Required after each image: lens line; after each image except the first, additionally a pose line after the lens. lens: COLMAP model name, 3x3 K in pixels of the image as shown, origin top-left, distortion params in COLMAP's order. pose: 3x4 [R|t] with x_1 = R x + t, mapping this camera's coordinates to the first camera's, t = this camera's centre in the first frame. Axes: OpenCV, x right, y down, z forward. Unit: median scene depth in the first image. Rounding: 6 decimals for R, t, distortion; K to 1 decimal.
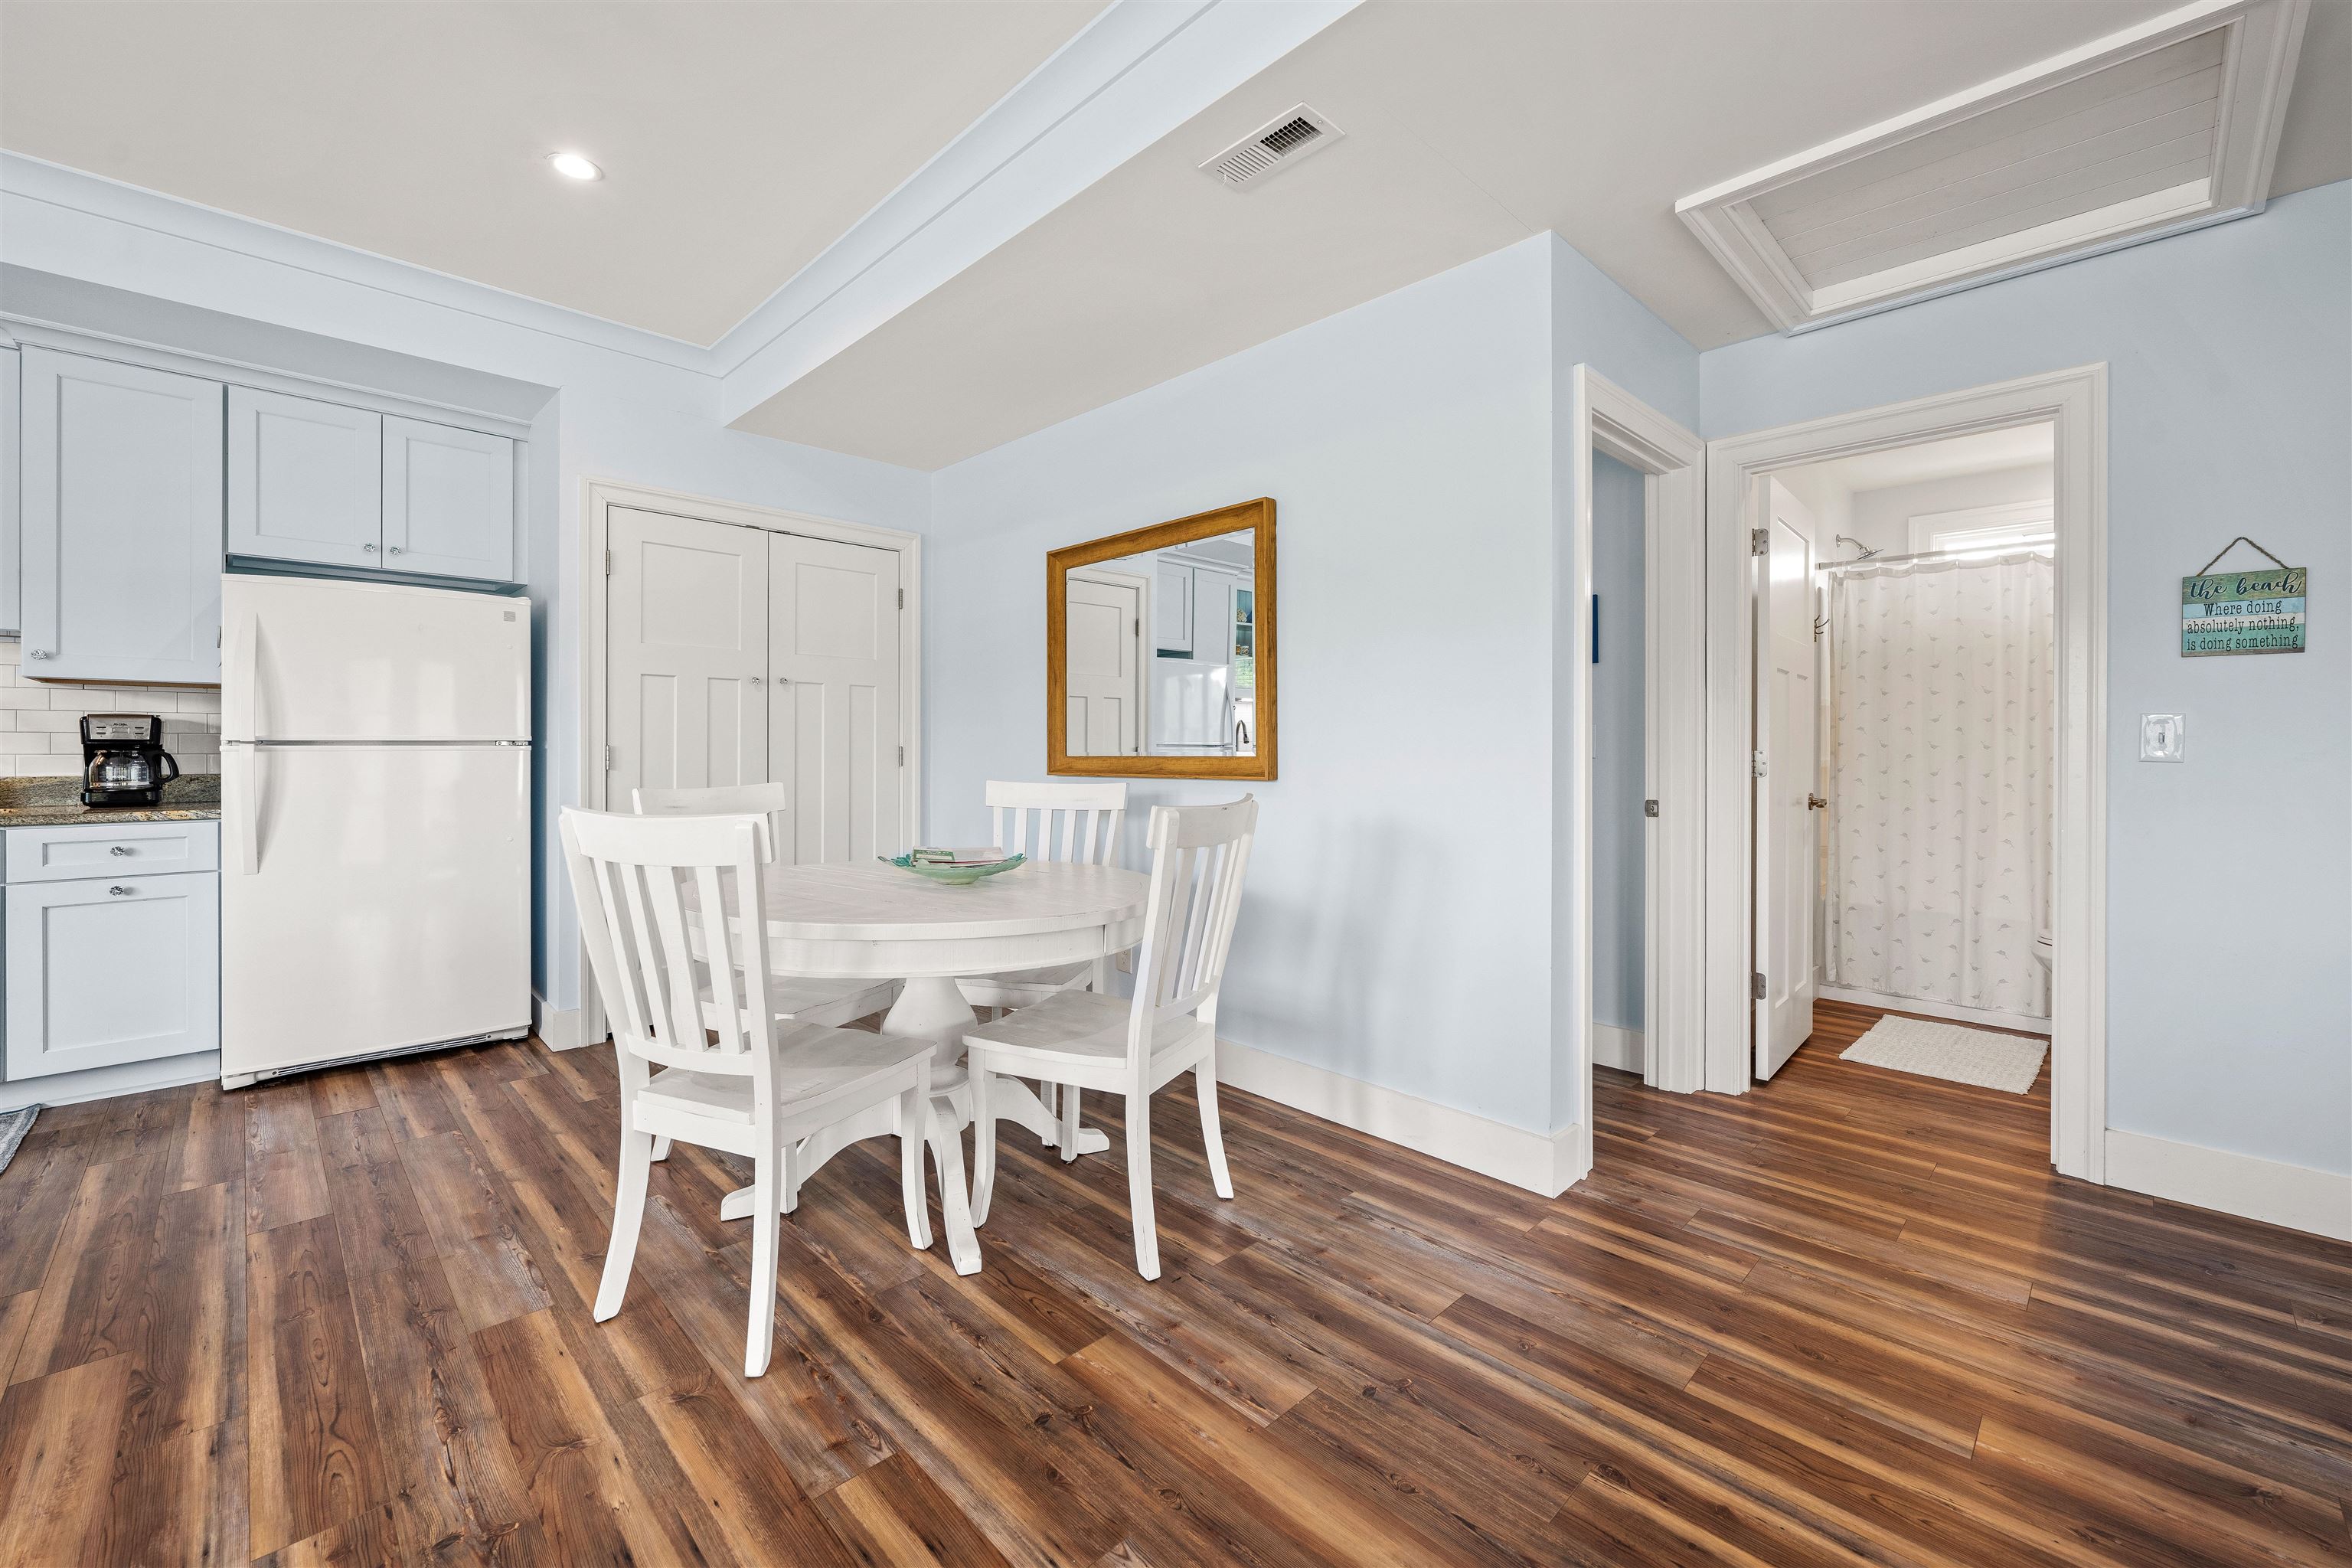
lens RADIAL K [[972.5, 0, 1175.0], [0, 972.5, 719.5], [0, 0, 1]] dist [0.001032, 0.000161]
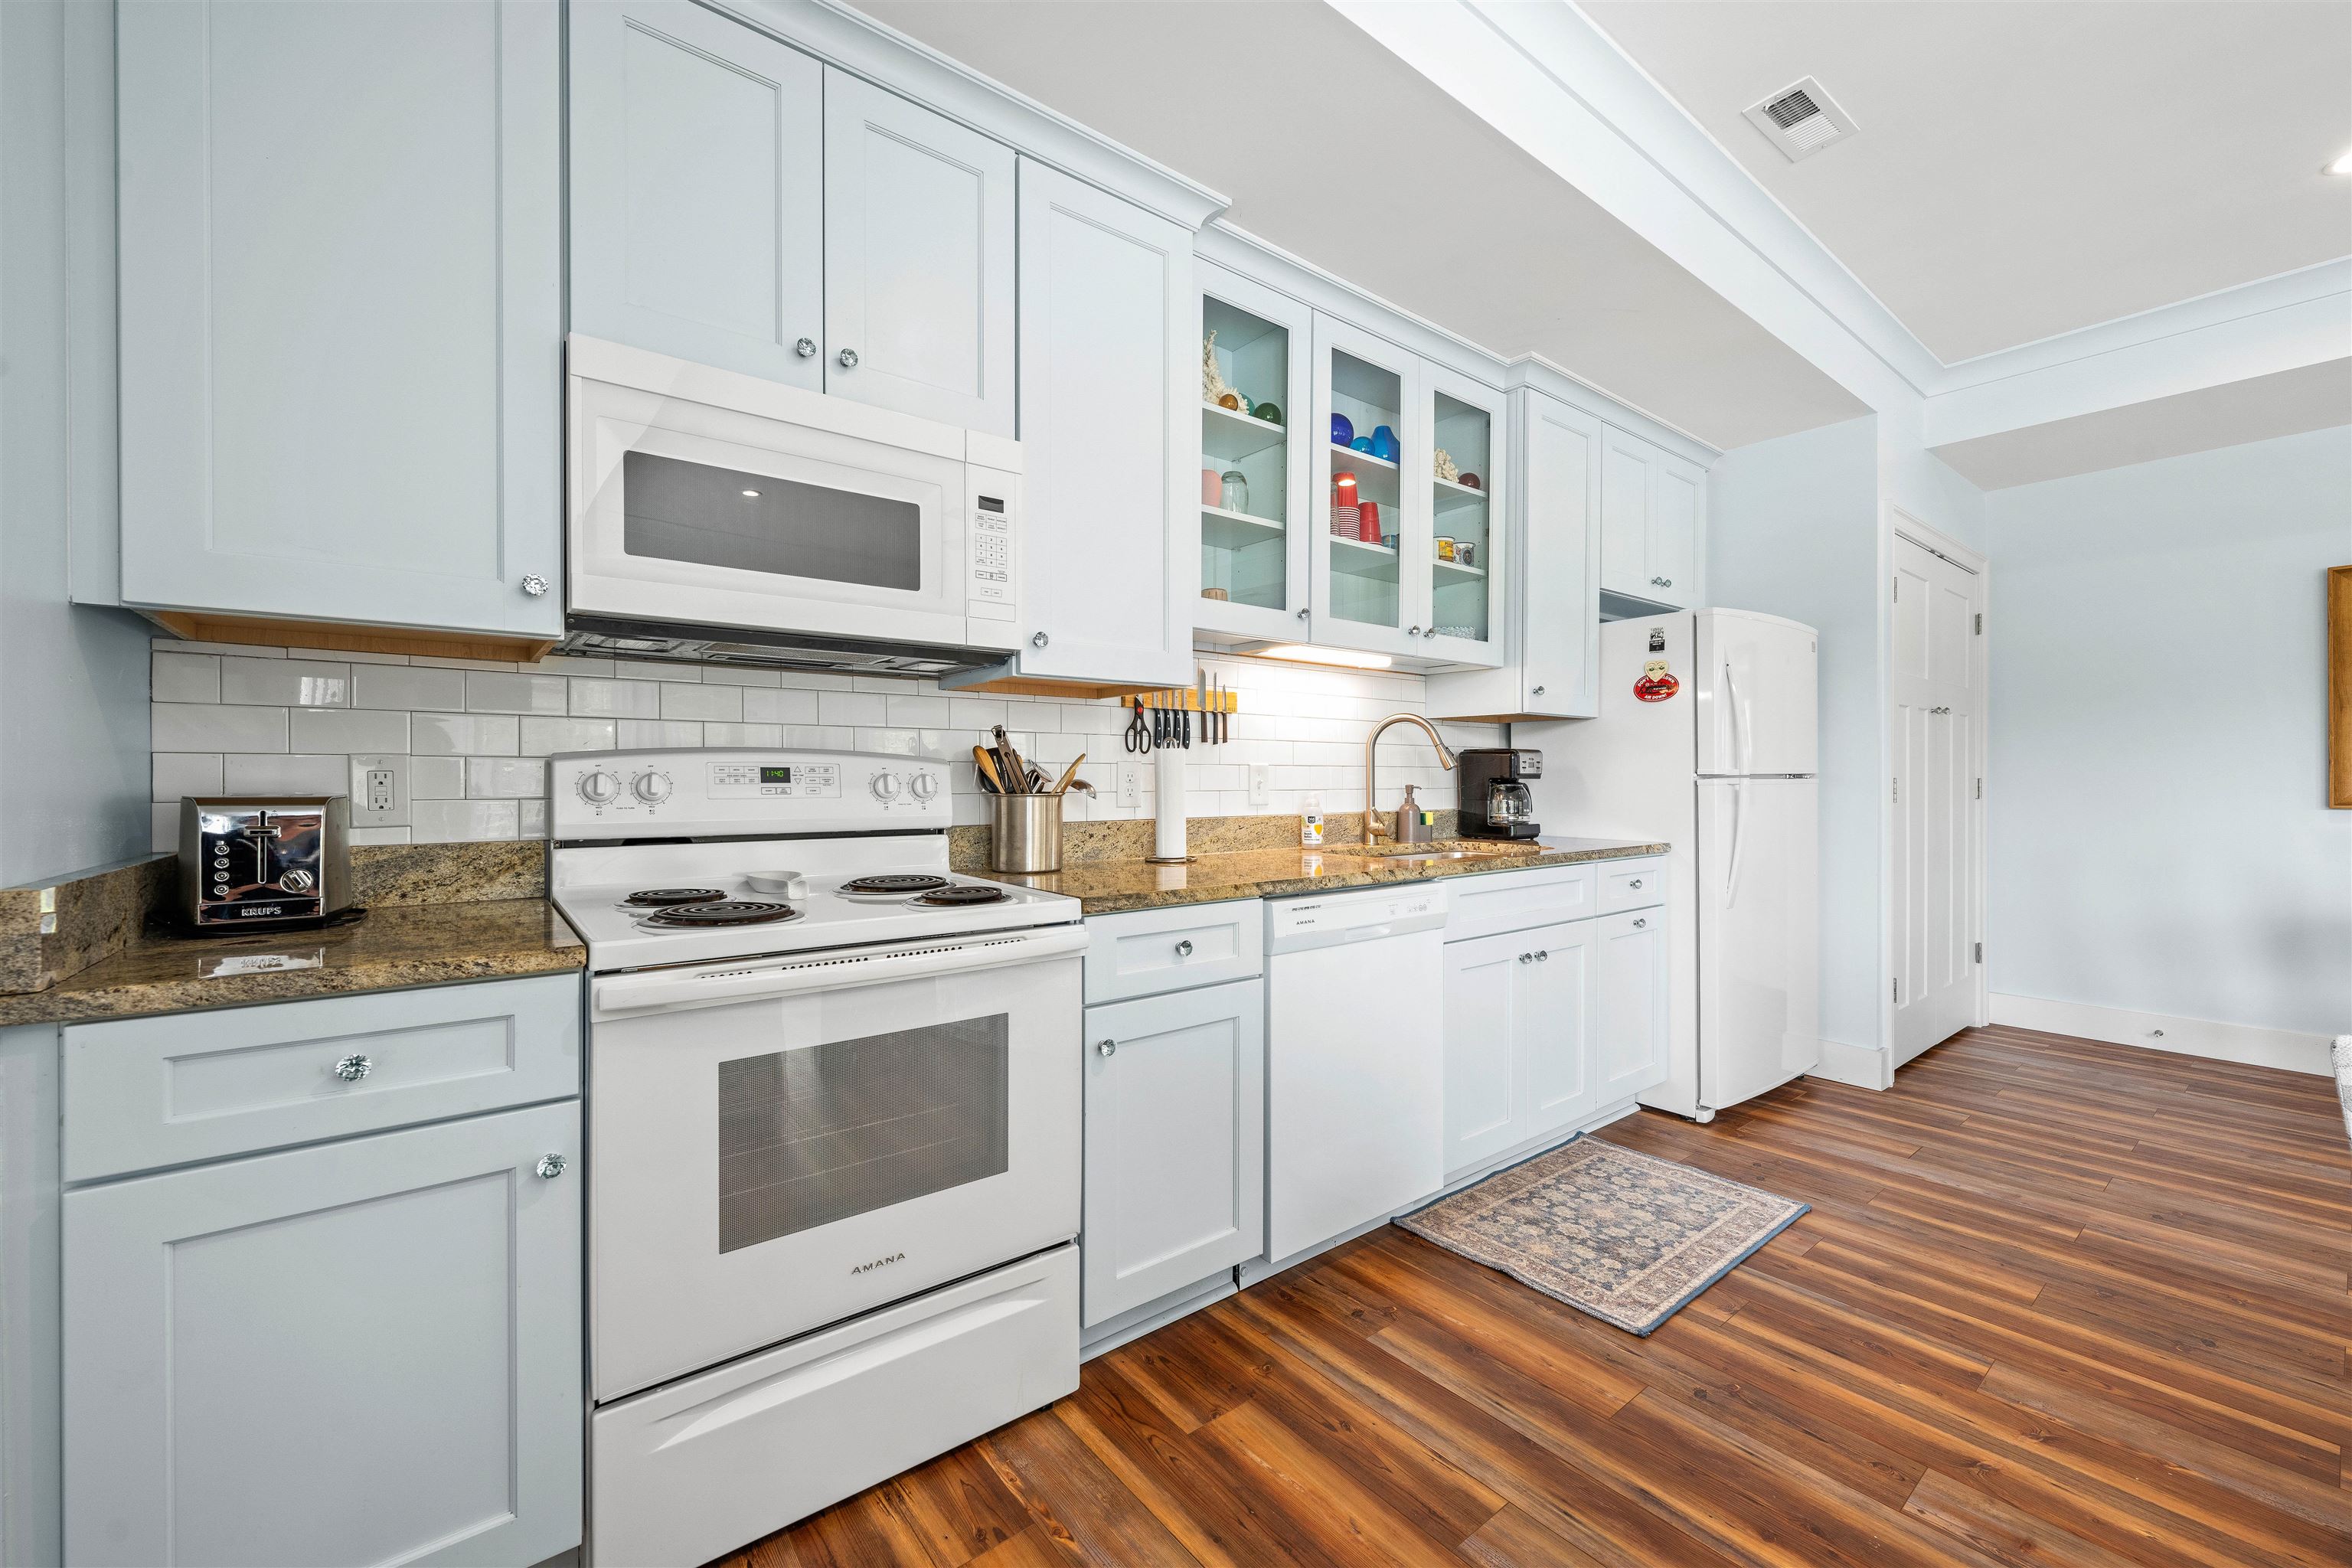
lens RADIAL K [[898.2, 0, 1132.4], [0, 898.2, 785.2], [0, 0, 1]] dist [-0.018905, -0.000184]
pose [[0.988457, 0.000284, -0.151500, -1.544897], [0.005925, 0.999161, 0.040530, -0.008493], [0.151385, -0.040960, 0.987626, 0.011153]]
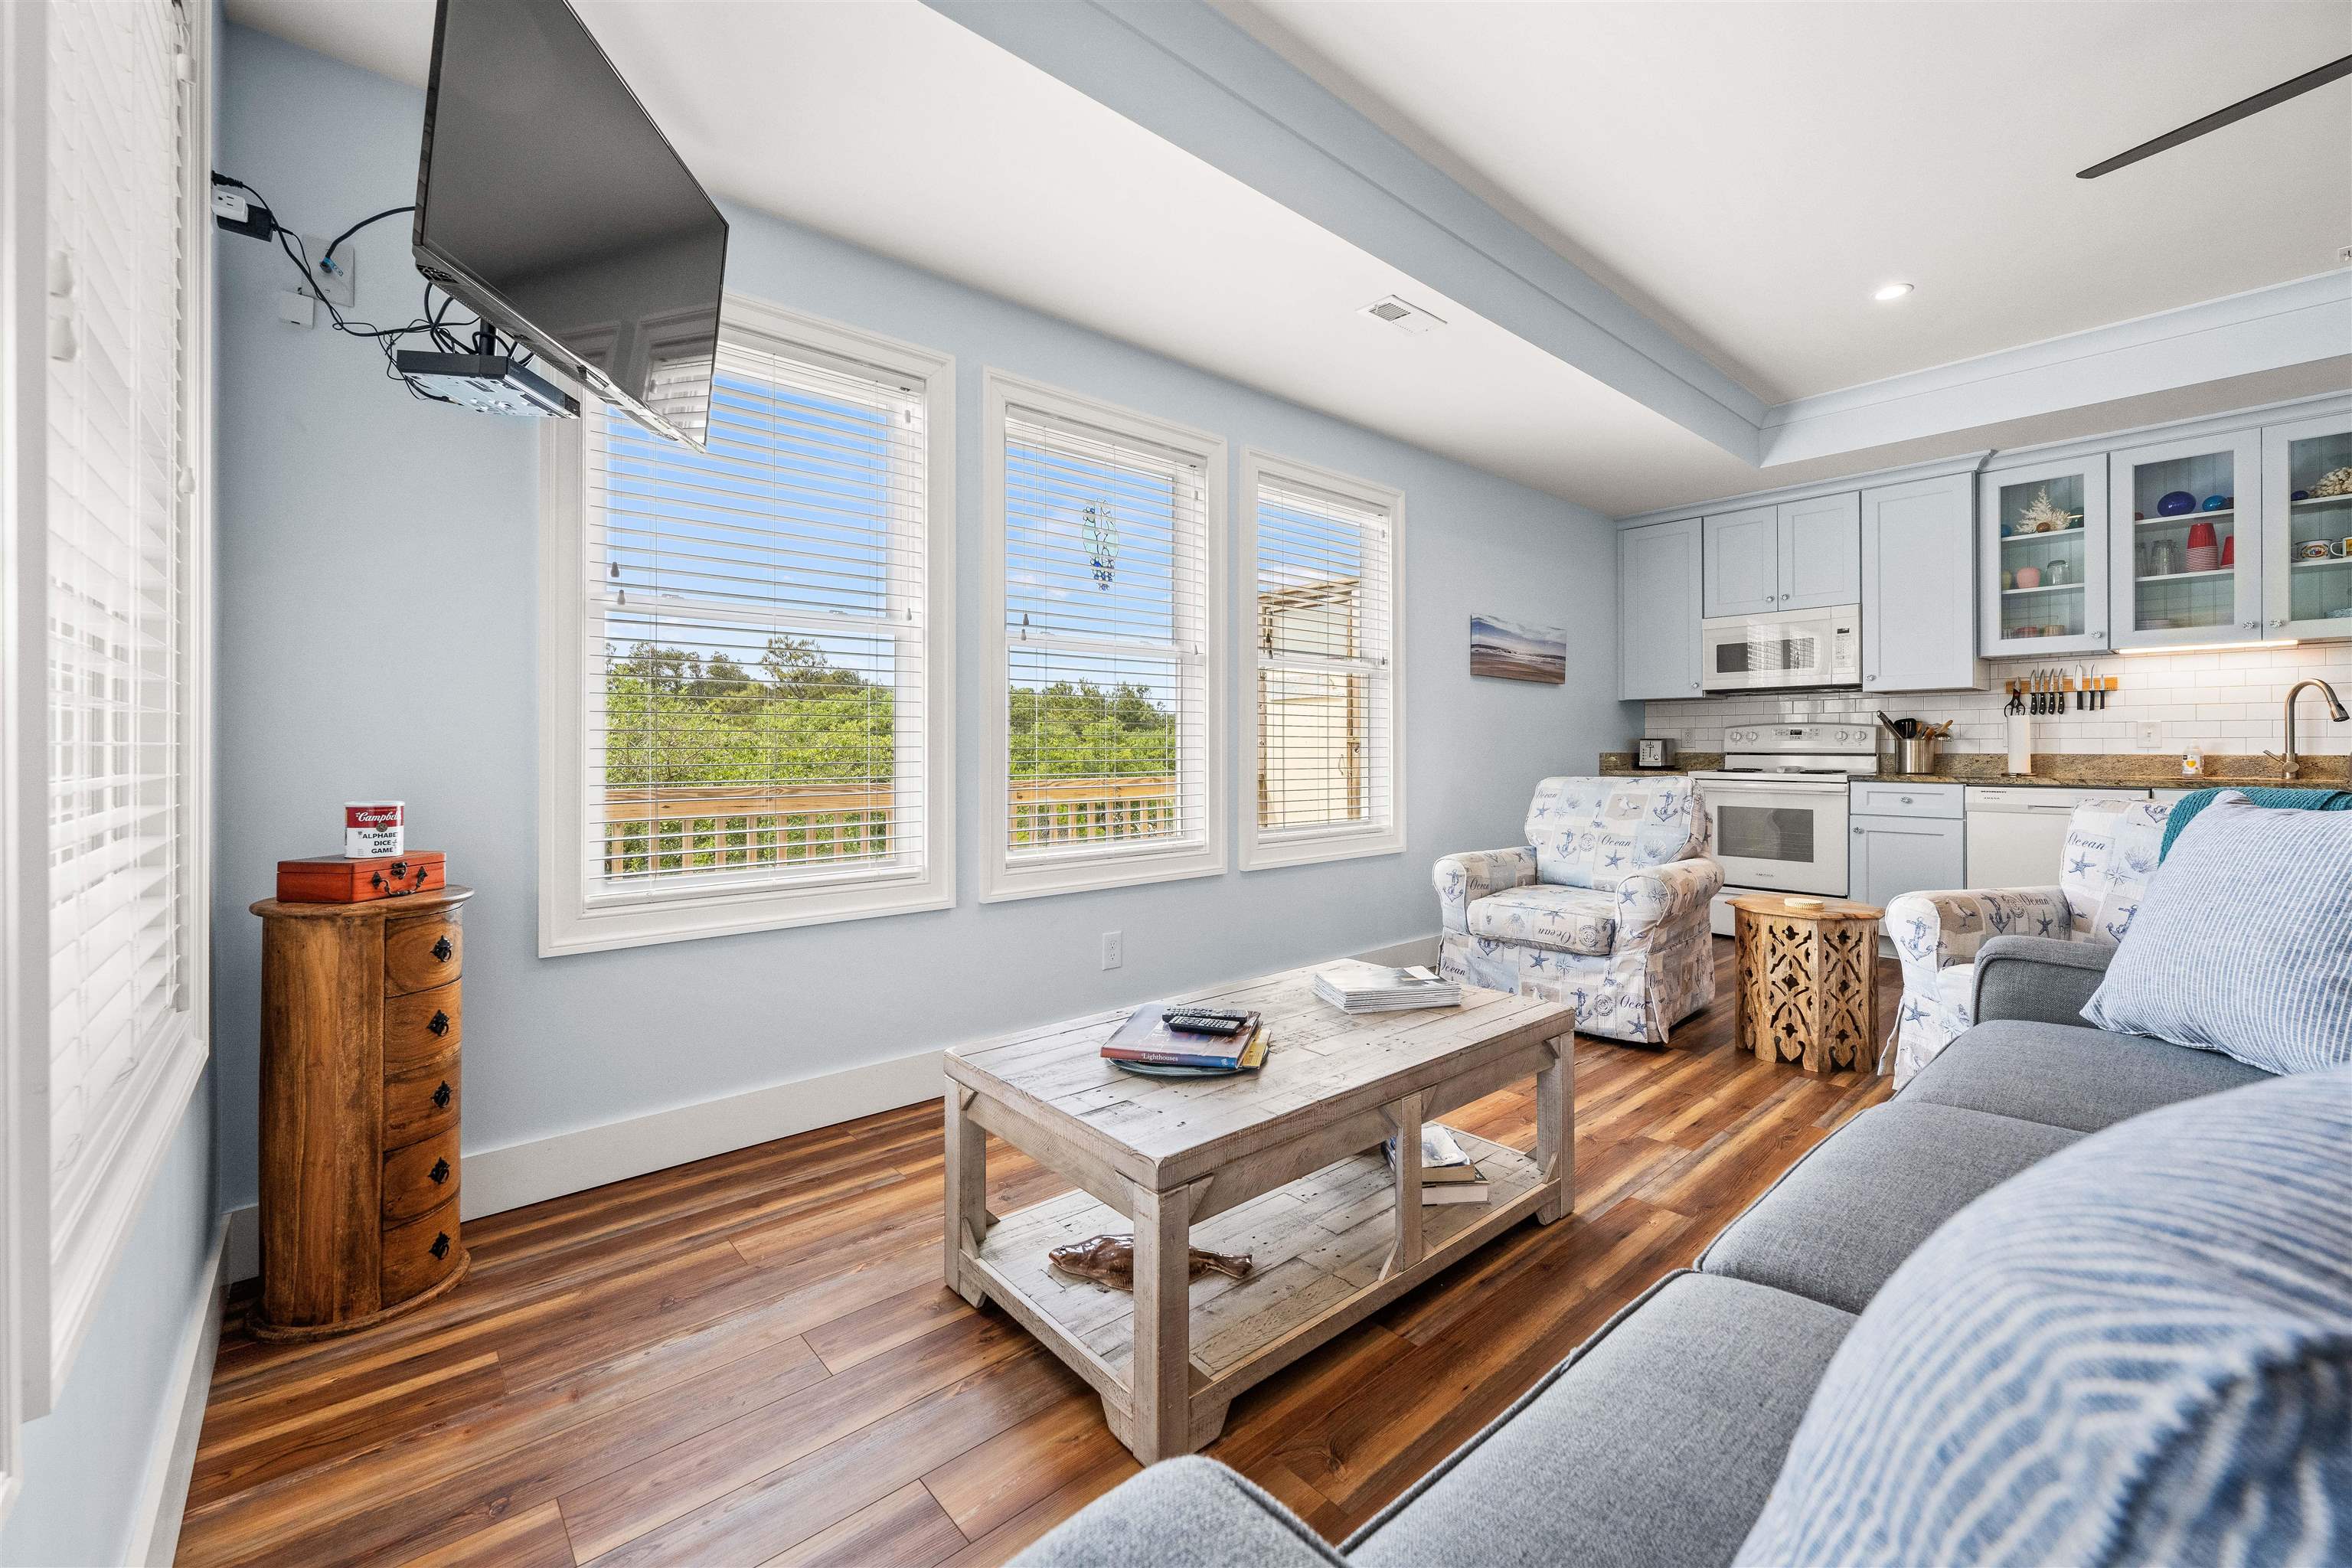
lens RADIAL K [[961.0, 0, 1174.5], [0, 961.0, 719.7], [0, 0, 1]] dist [-0.001091, -0.000315]
pose [[-0.074529, -0.028830, -0.996802, 0.106900], [0.031942, 0.999000, -0.031282, 0.003978], [0.996707, -0.034171, -0.073534, -0.491675]]
